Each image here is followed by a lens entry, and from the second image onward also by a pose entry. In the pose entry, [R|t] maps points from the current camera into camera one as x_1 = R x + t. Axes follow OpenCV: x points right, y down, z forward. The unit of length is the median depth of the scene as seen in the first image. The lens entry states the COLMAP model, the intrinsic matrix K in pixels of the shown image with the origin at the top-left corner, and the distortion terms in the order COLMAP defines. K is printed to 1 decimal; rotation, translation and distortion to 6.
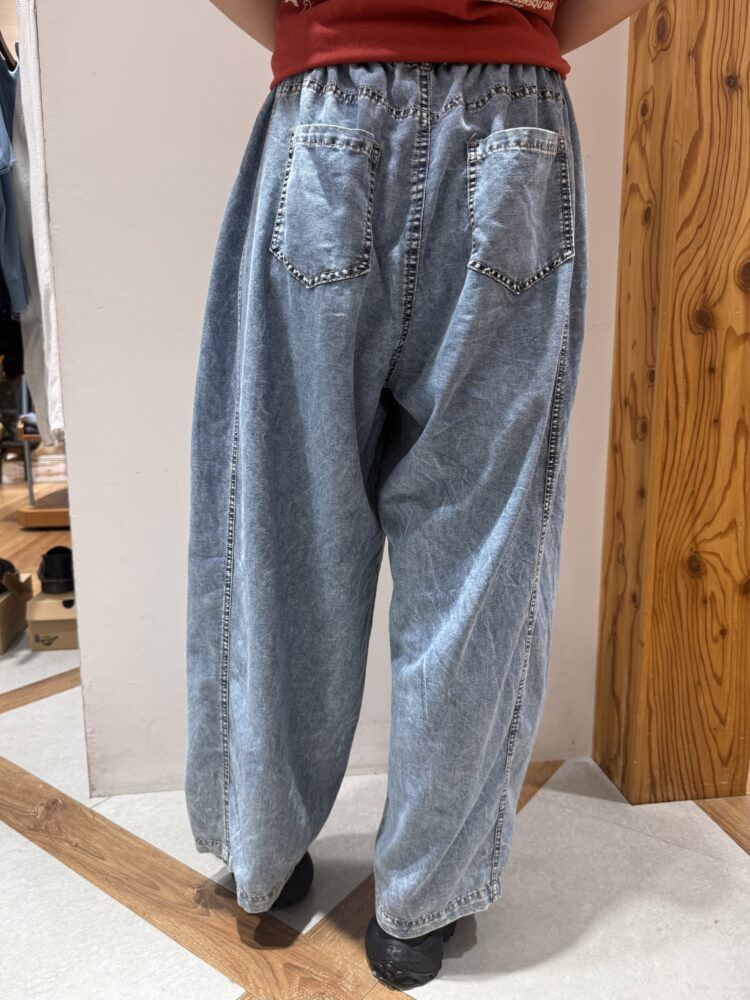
lens RADIAL K [[706.2, 0, 370.7], [0, 706.2, 502.5], [0, 0, 1]] dist [-0.012431, 0.004109]
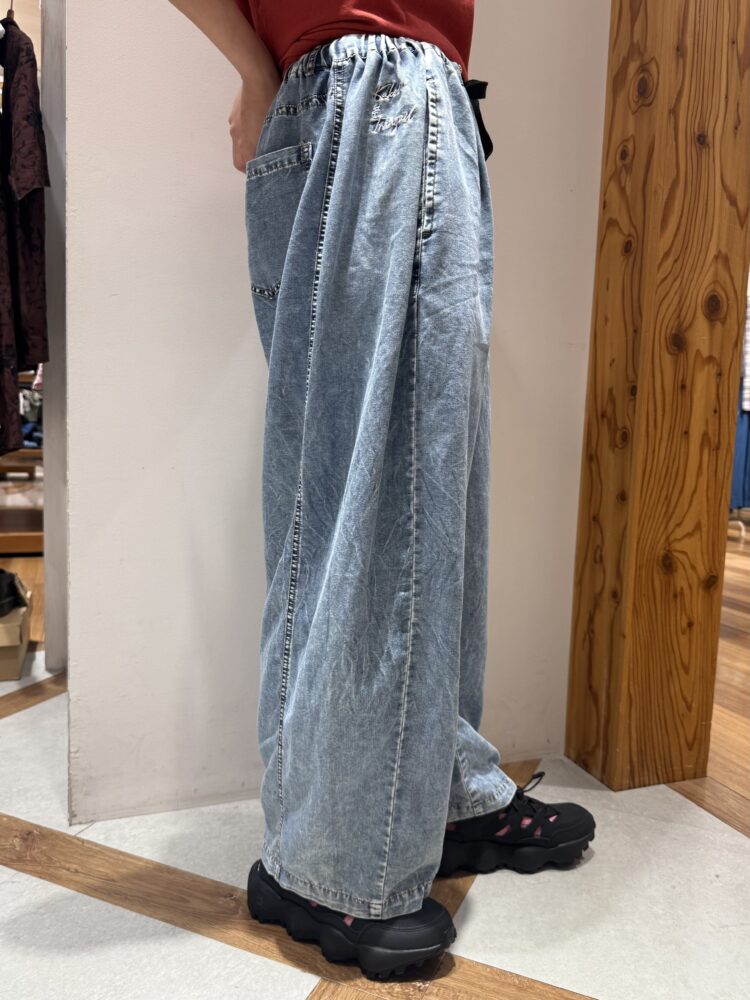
lens RADIAL K [[769.5, 0, 375.0], [0, 769.5, 500.0], [0, 0, 1]] dist [0.015653, -0.026202]
pose [[0.976633, 0.011938, 0.214584, -0.250726], [-0.000446, 0.998567, -0.053523, 0.056547], [-0.214915, 0.052177, 0.975238, -0.084500]]
